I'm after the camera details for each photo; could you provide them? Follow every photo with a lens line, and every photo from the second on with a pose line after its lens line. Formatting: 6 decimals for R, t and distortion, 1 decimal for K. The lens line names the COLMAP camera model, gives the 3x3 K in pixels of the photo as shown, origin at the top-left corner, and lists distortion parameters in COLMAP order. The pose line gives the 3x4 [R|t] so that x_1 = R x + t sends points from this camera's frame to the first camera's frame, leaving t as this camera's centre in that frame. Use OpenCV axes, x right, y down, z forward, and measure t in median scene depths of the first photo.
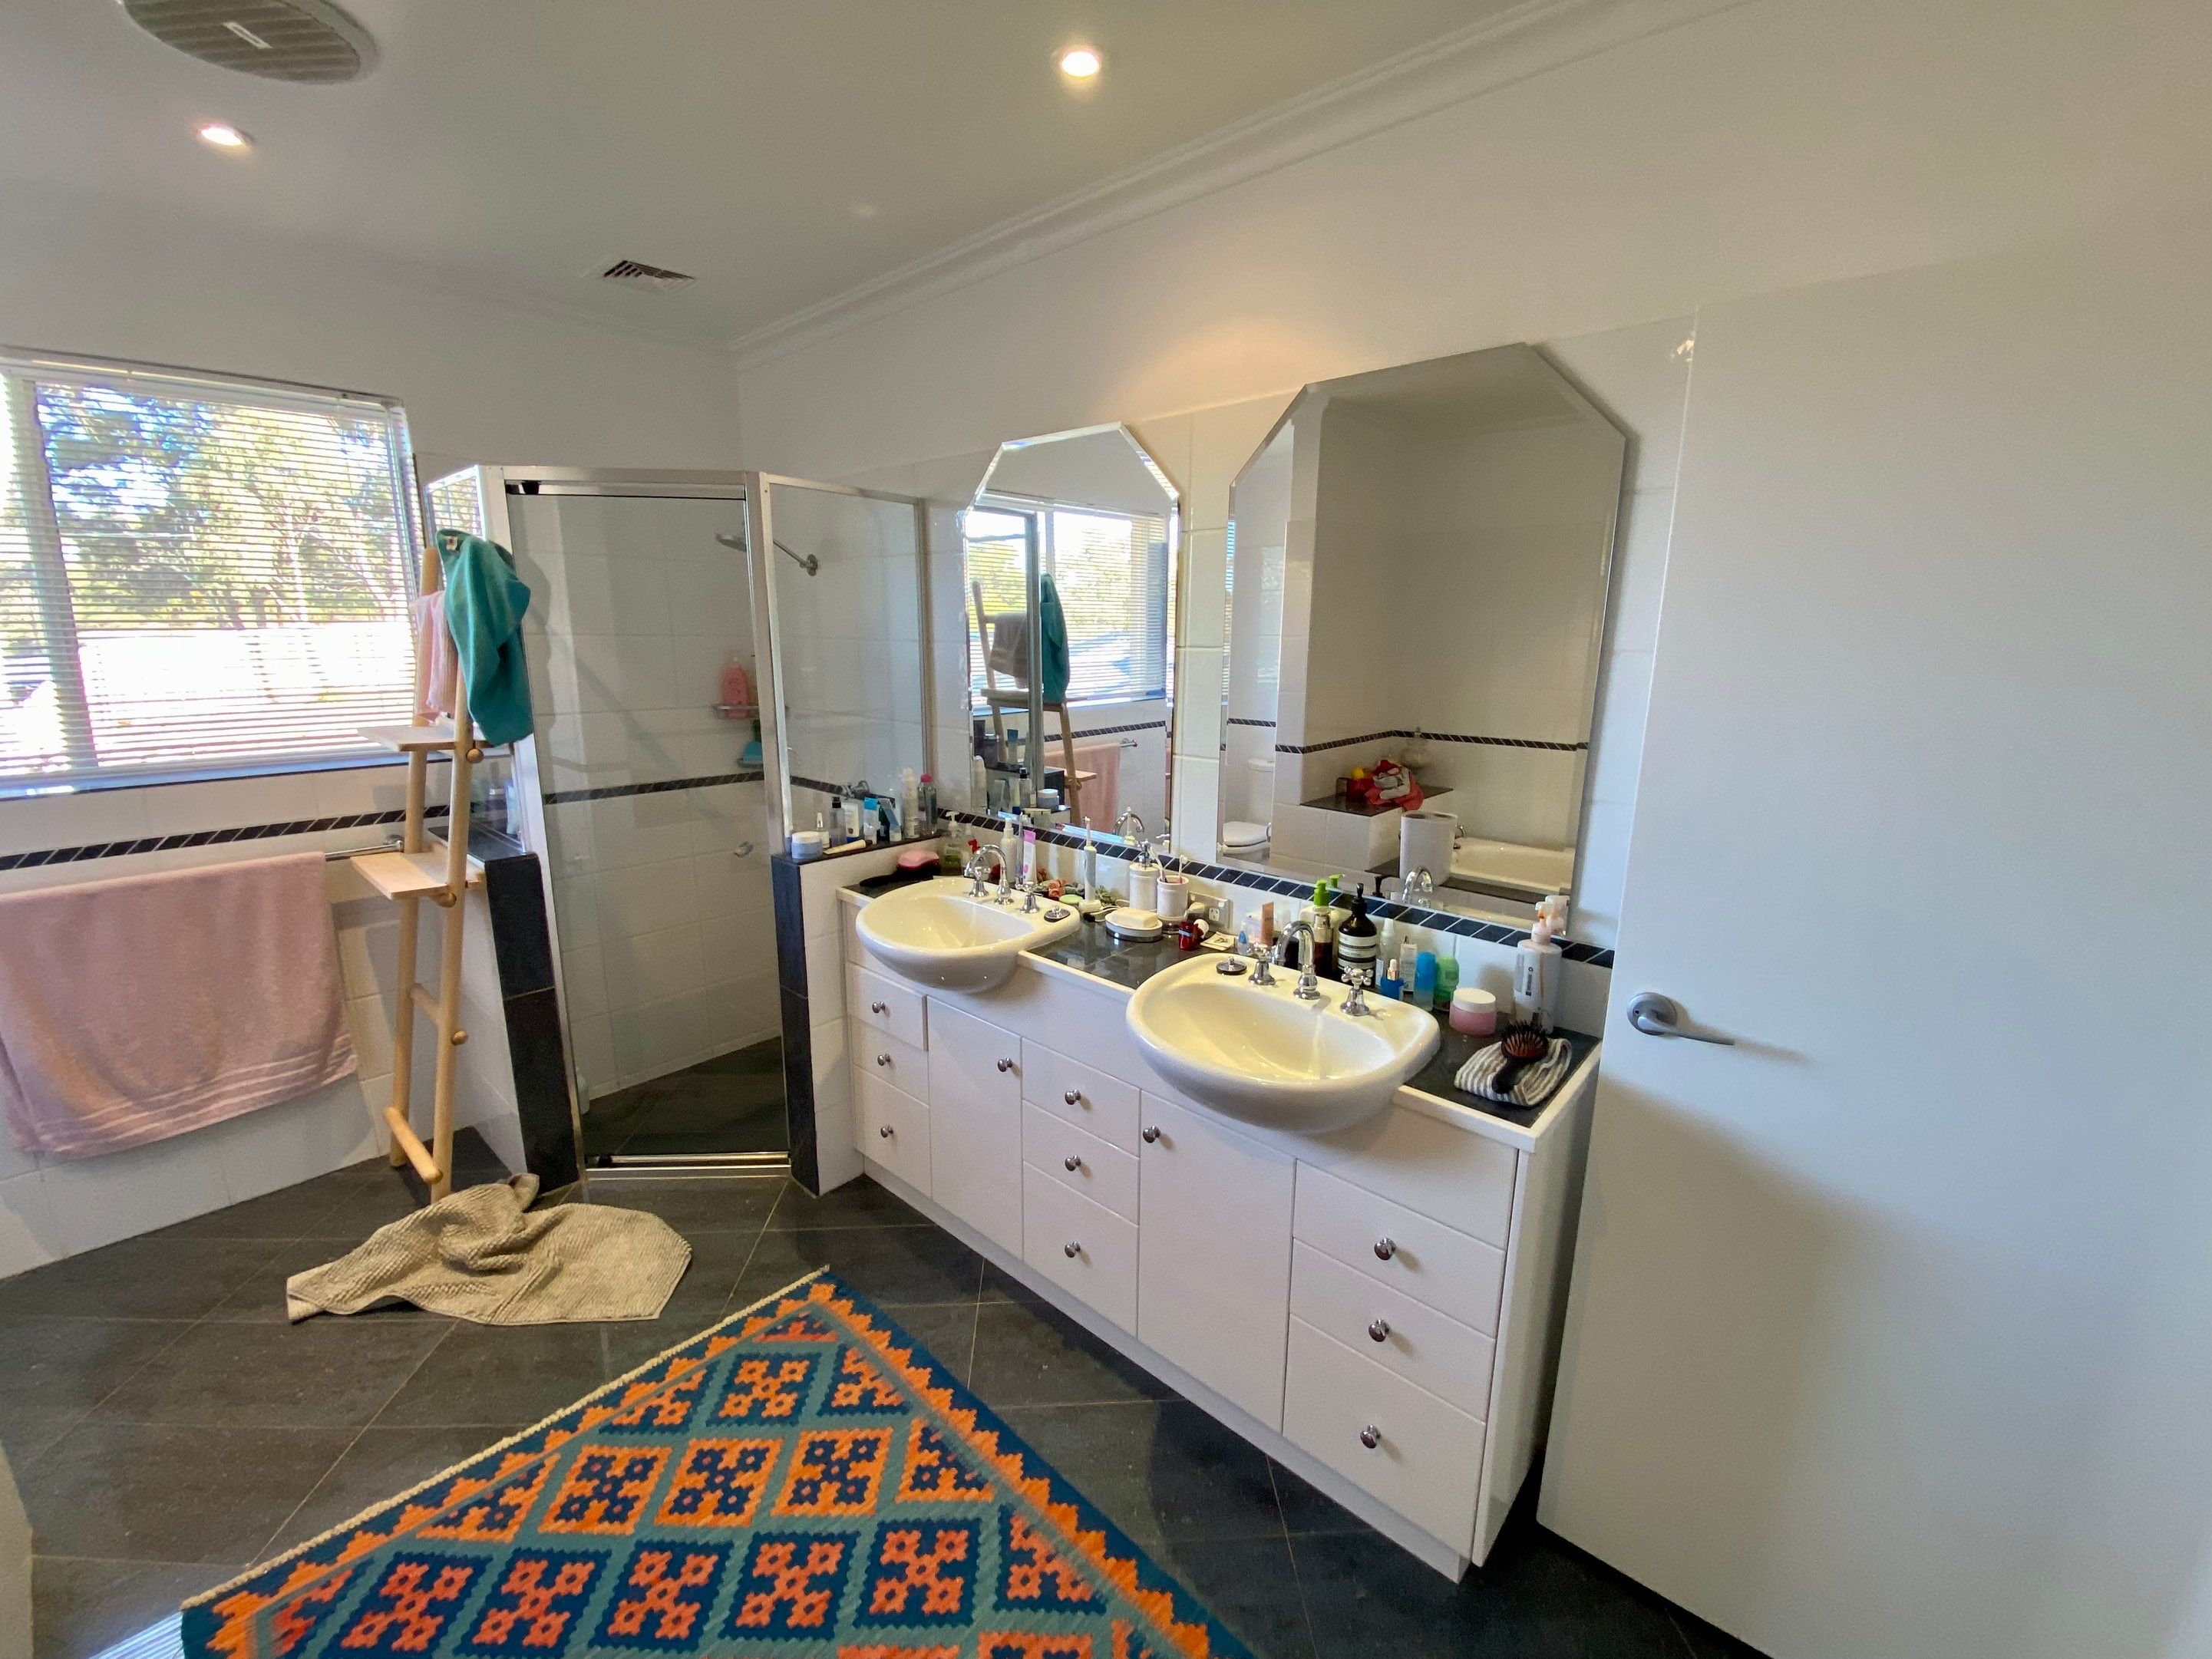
lens RADIAL K [[886.3, 0, 1118.1], [0, 886.3, 819.3], [0, 0, 1]] dist [-0.012924, -0.003715]
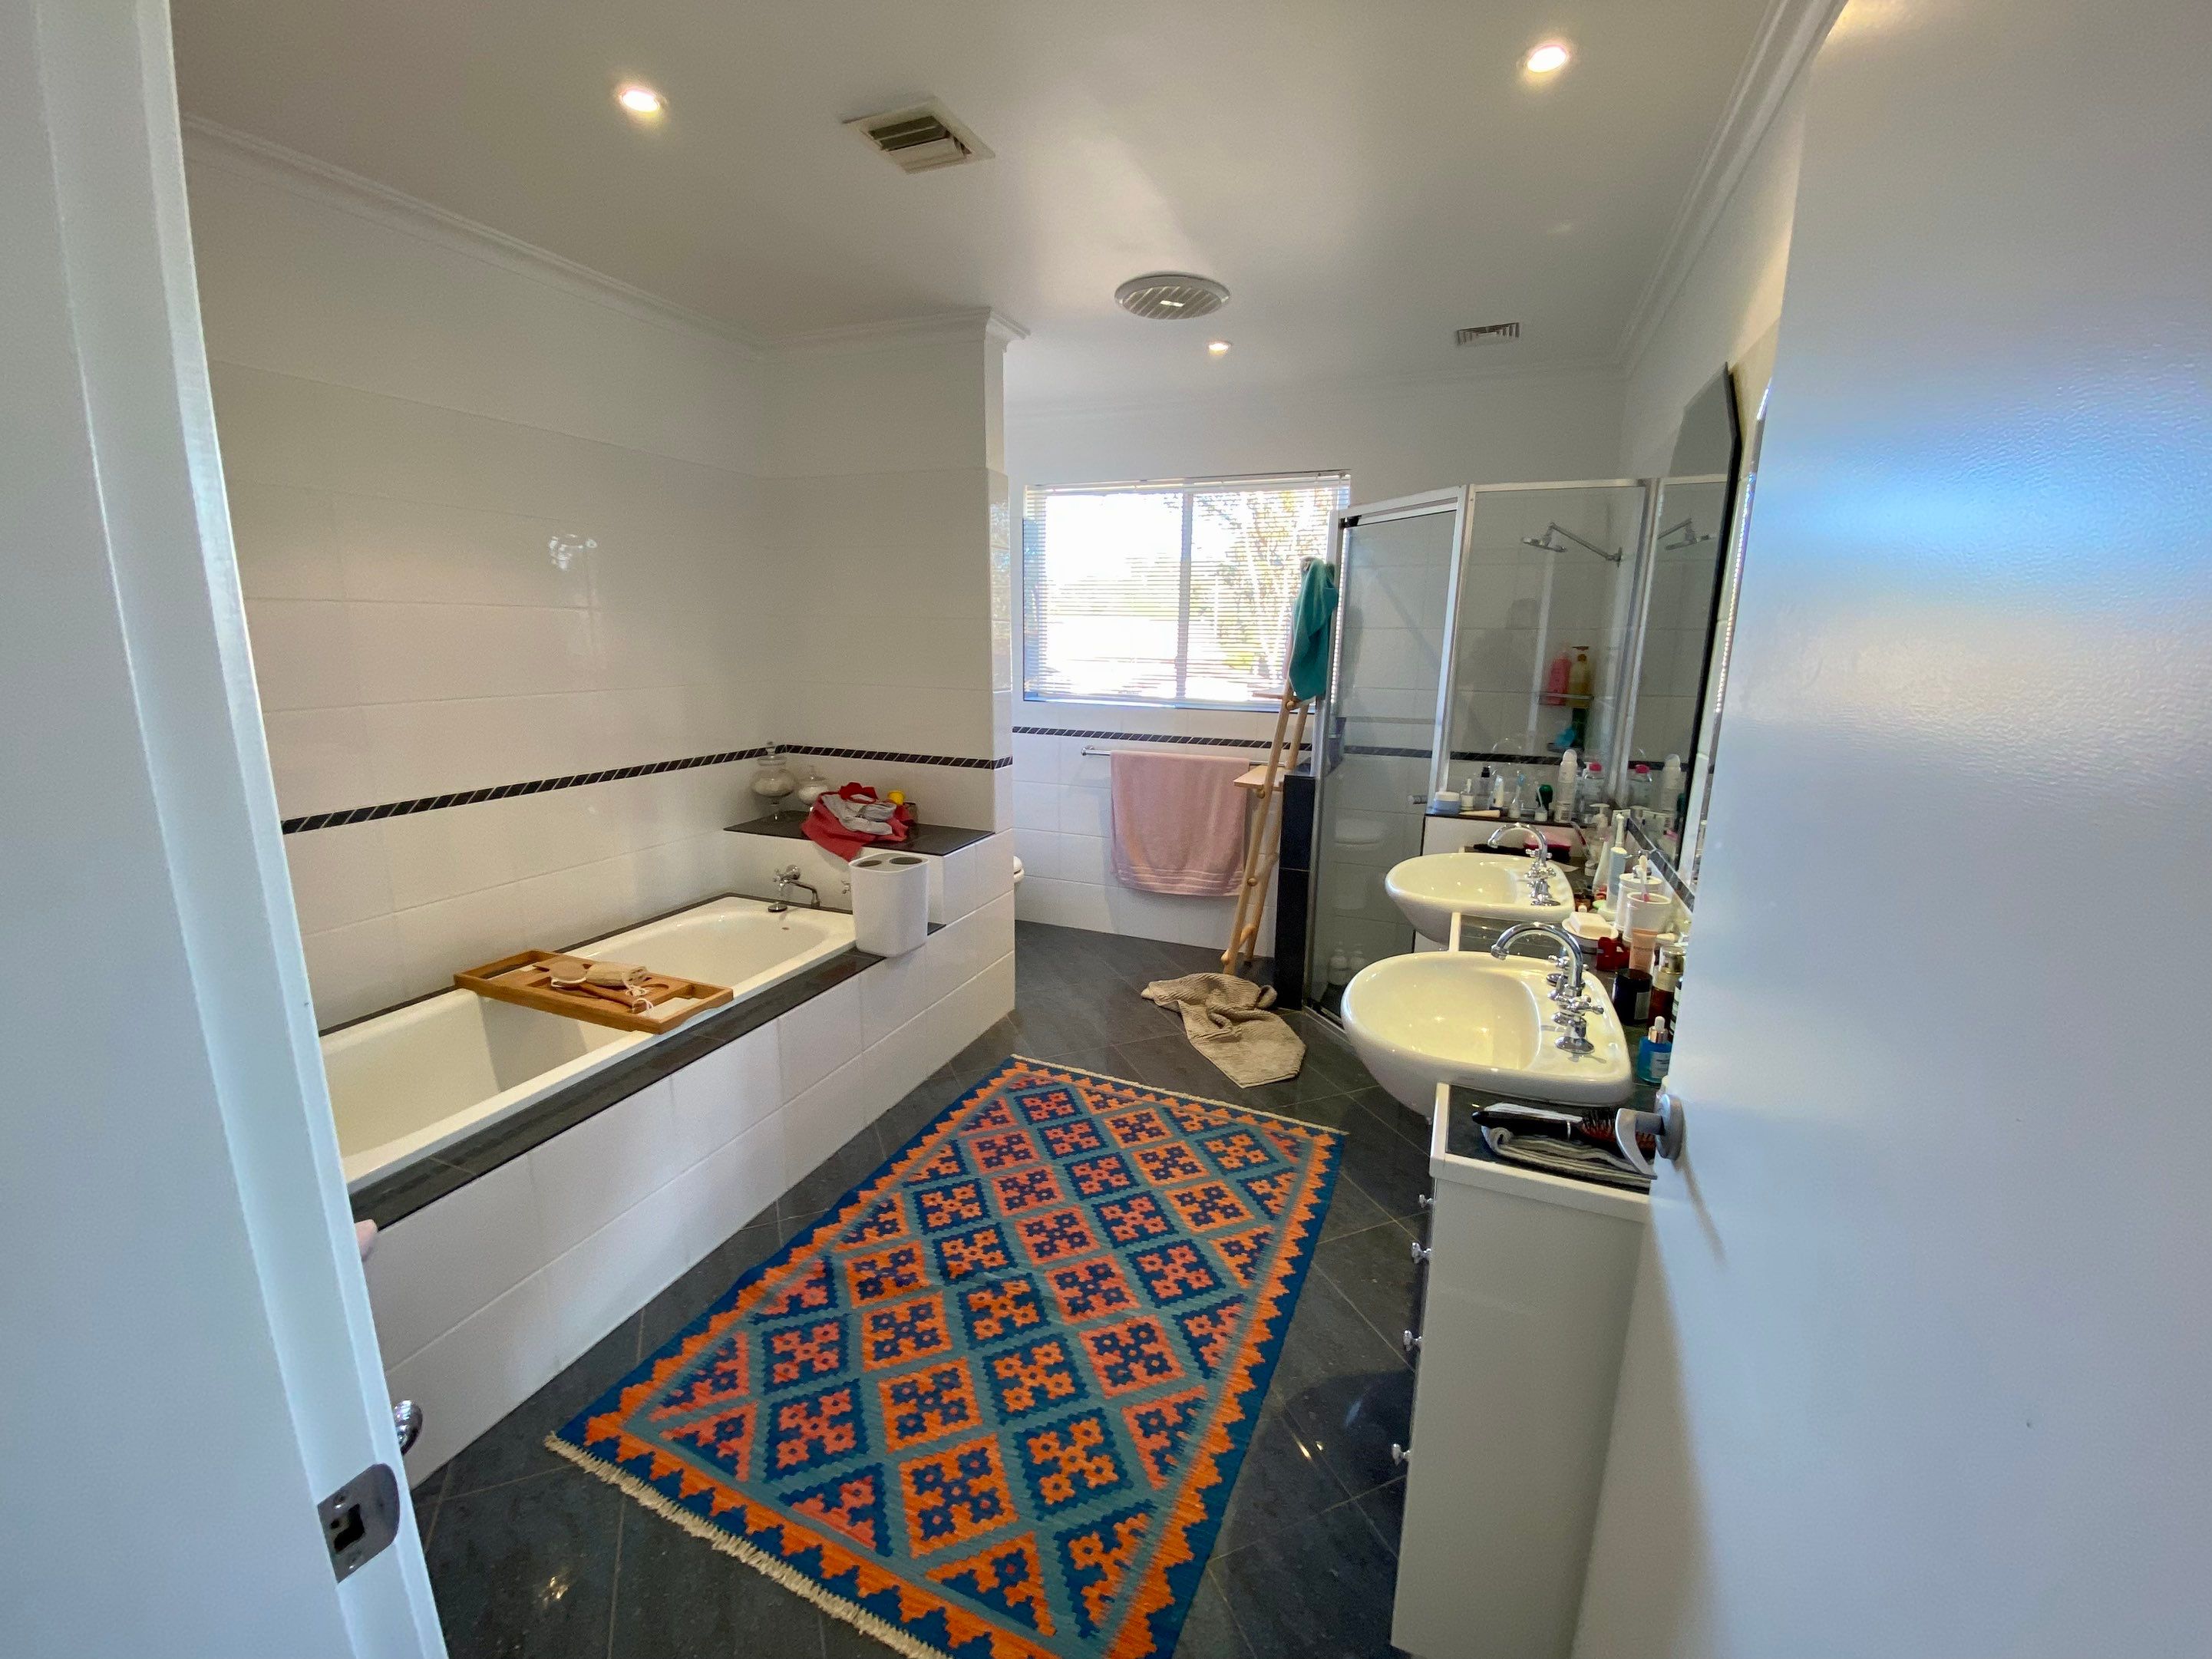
lens RADIAL K [[886.3, 0, 1129.6], [0, 886.3, 823.2], [0, 0, 1]] dist [-0.012924, -0.003715]
pose [[0.339344, 0.188064, -0.921671, 0.813305], [-0.202697, 0.971412, 0.123584, -0.004469], [0.918564, 0.144883, 0.367763, 0.266396]]
